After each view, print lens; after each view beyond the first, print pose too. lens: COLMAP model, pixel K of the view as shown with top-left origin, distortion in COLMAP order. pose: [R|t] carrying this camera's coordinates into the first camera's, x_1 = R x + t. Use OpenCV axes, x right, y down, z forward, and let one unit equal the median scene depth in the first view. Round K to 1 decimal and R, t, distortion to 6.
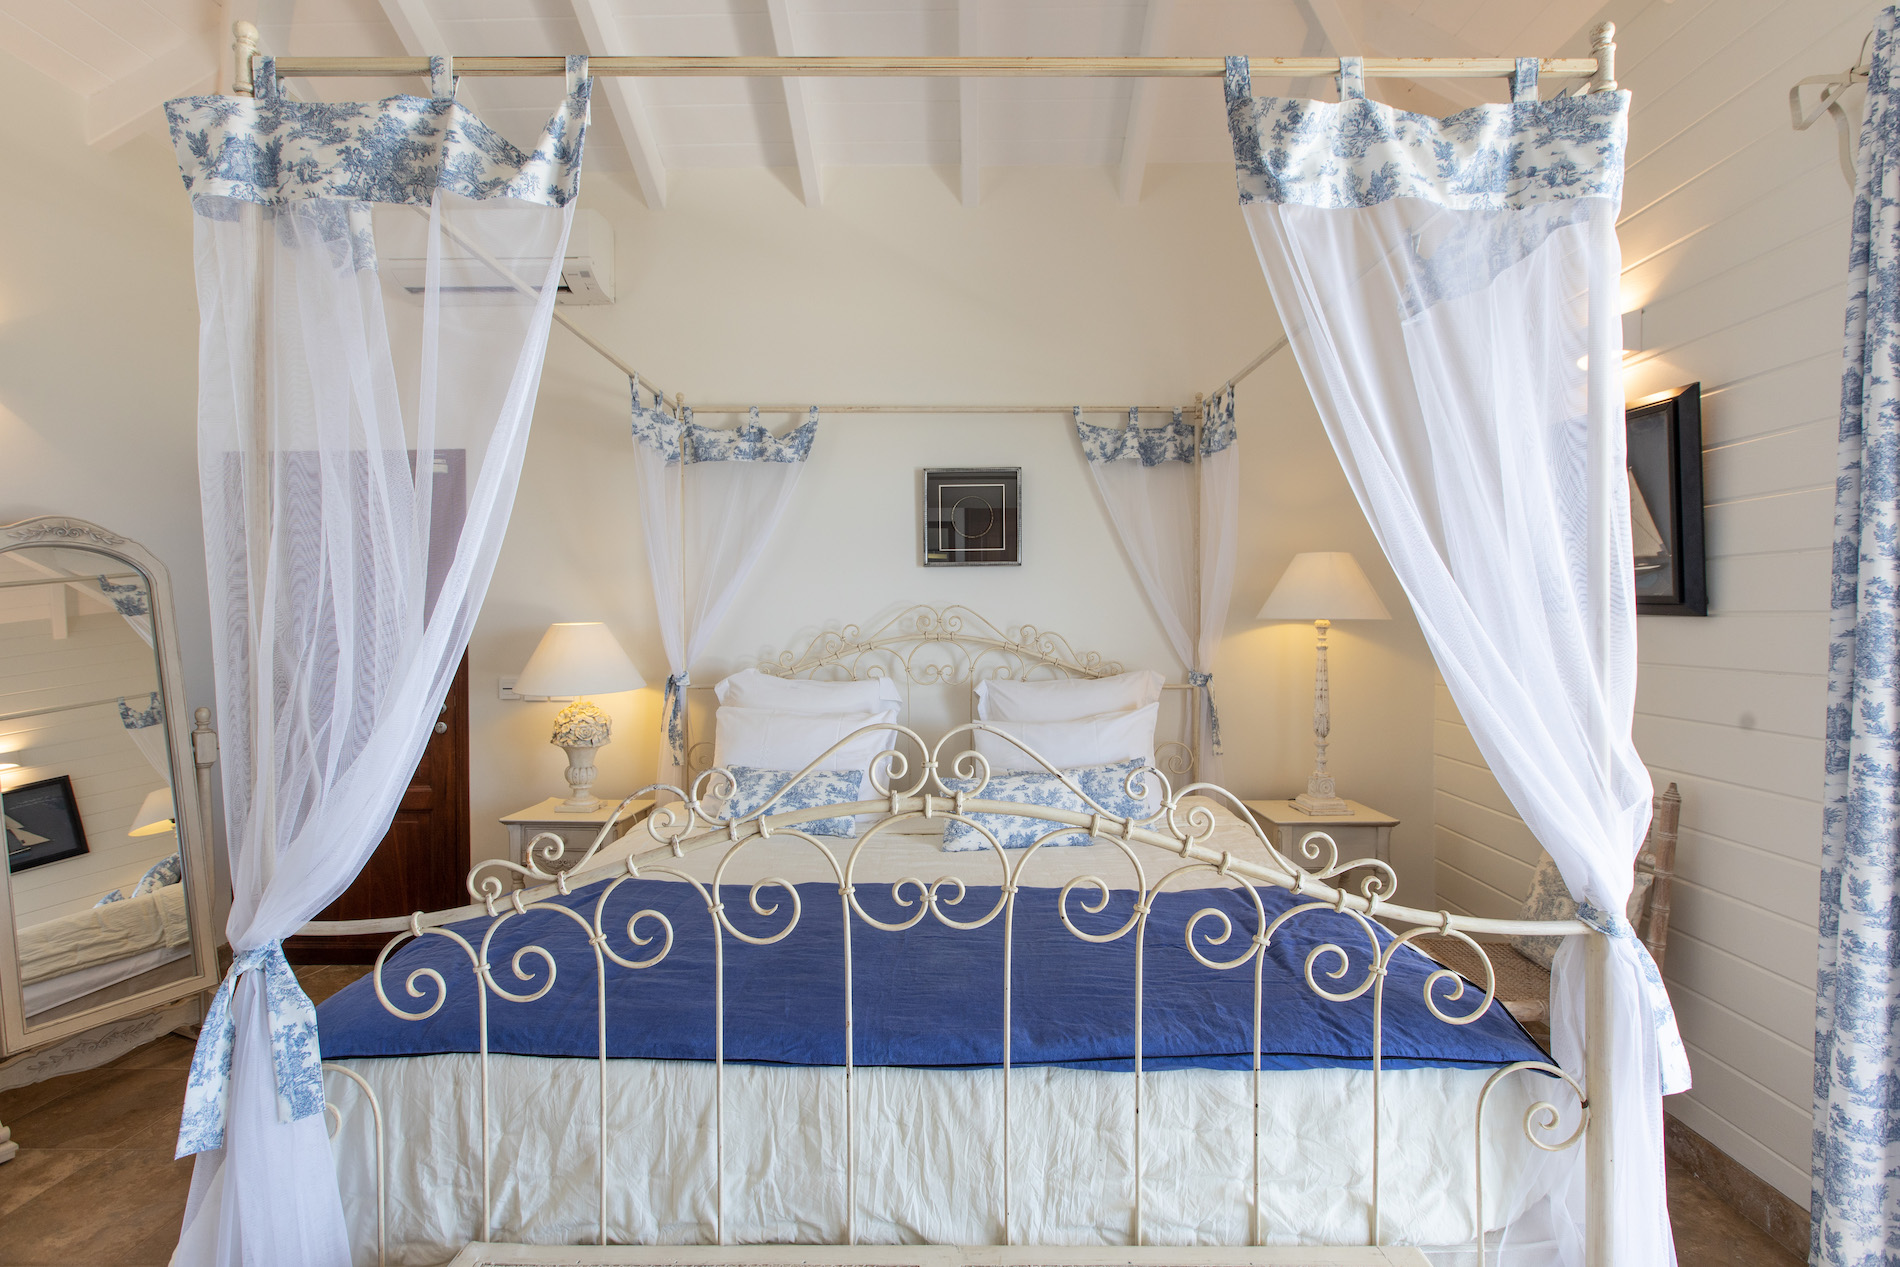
lens RADIAL K [[878.6, 0, 950.5], [0, 878.6, 634.9], [0, 0, 1]] dist [-0.003426, 0.003792]
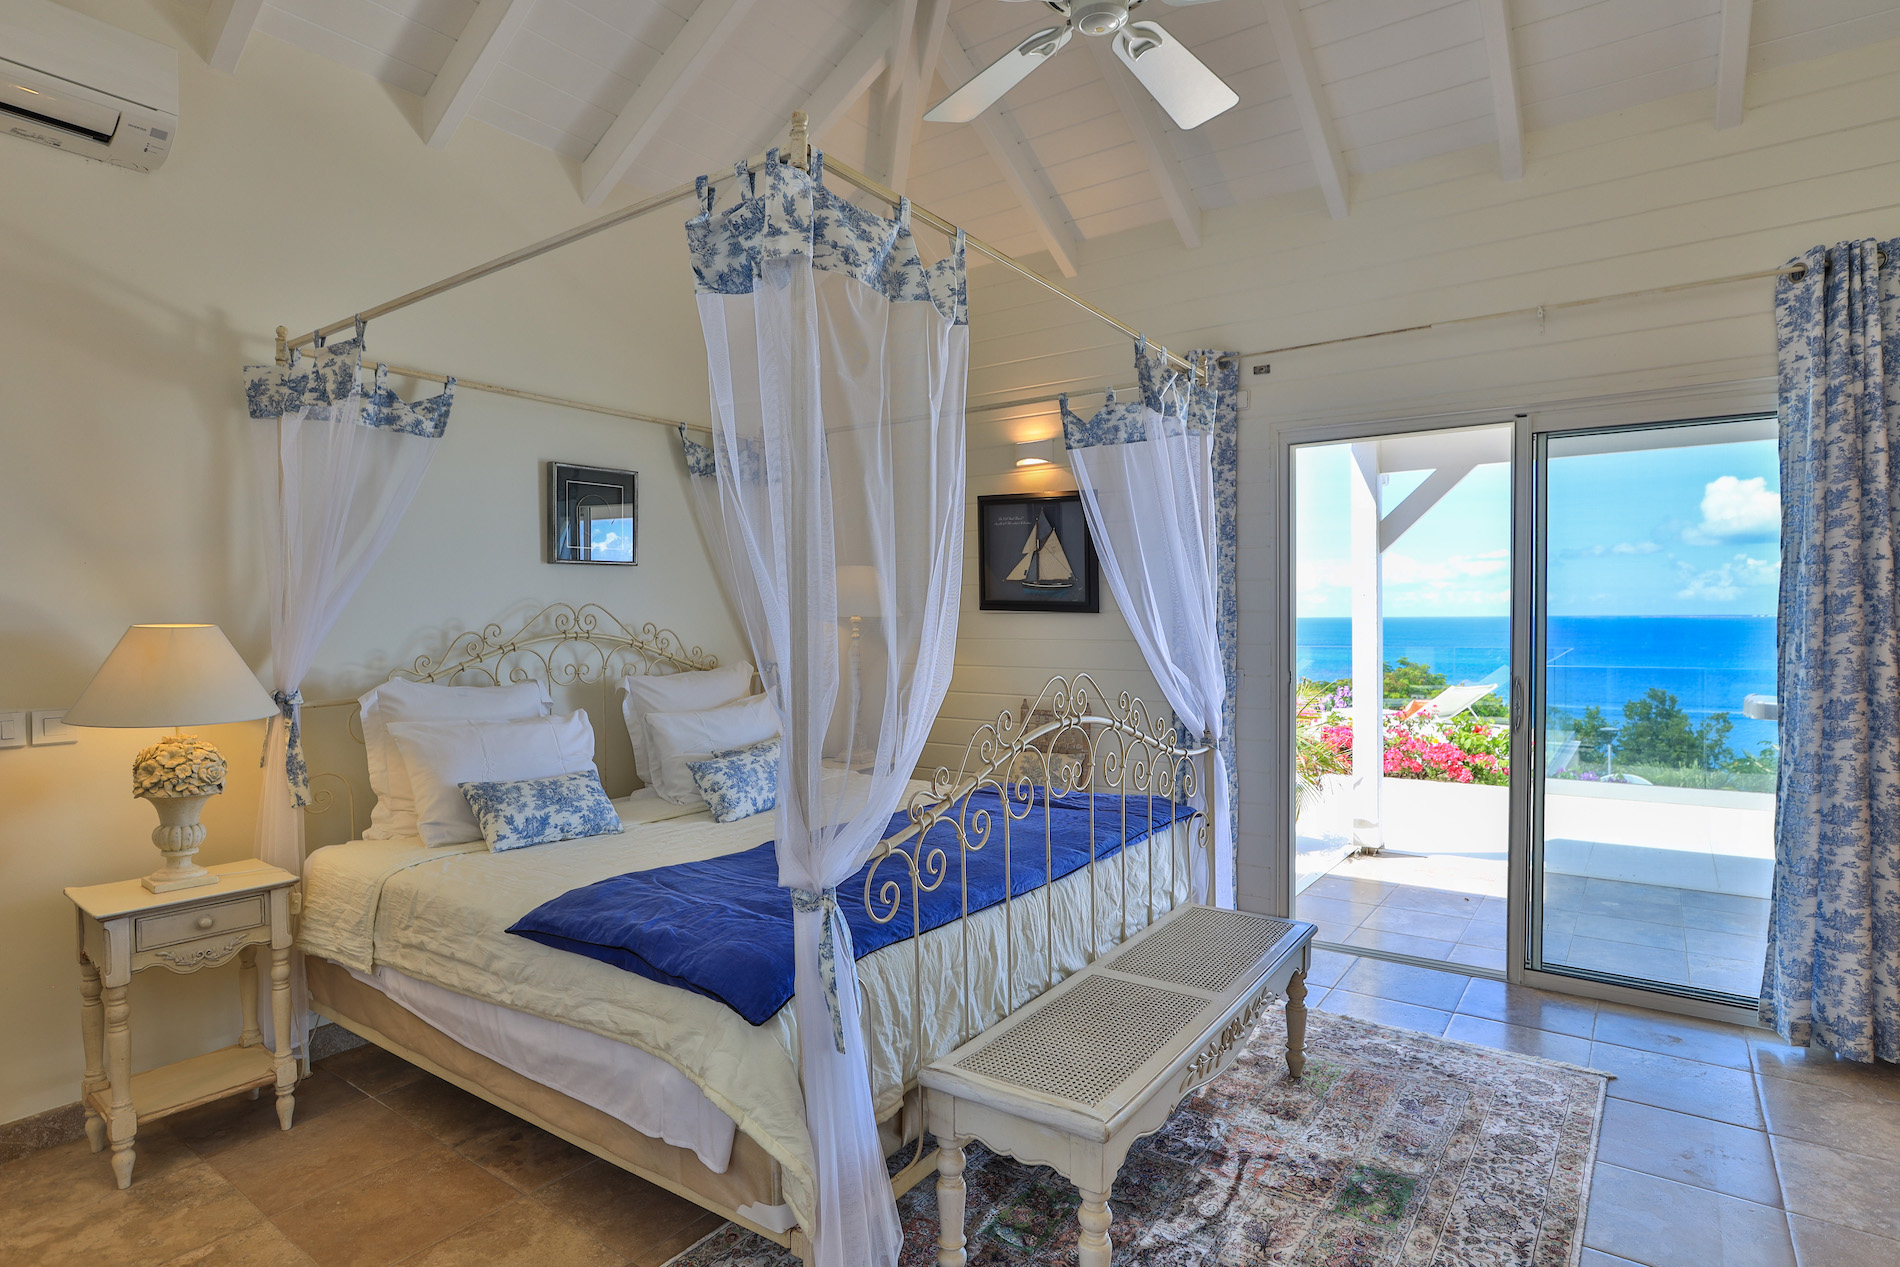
lens RADIAL K [[974.5, 0, 948.5], [0, 974.5, 634.2], [0, 0, 1]] dist [-0.033917, -0.000104]
pose [[0.572219, -0.018195, 0.819899, -0.691680], [0.020876, 0.999753, 0.007617, 0.001456], [-0.819835, 0.012758, 0.572458, 0.039247]]
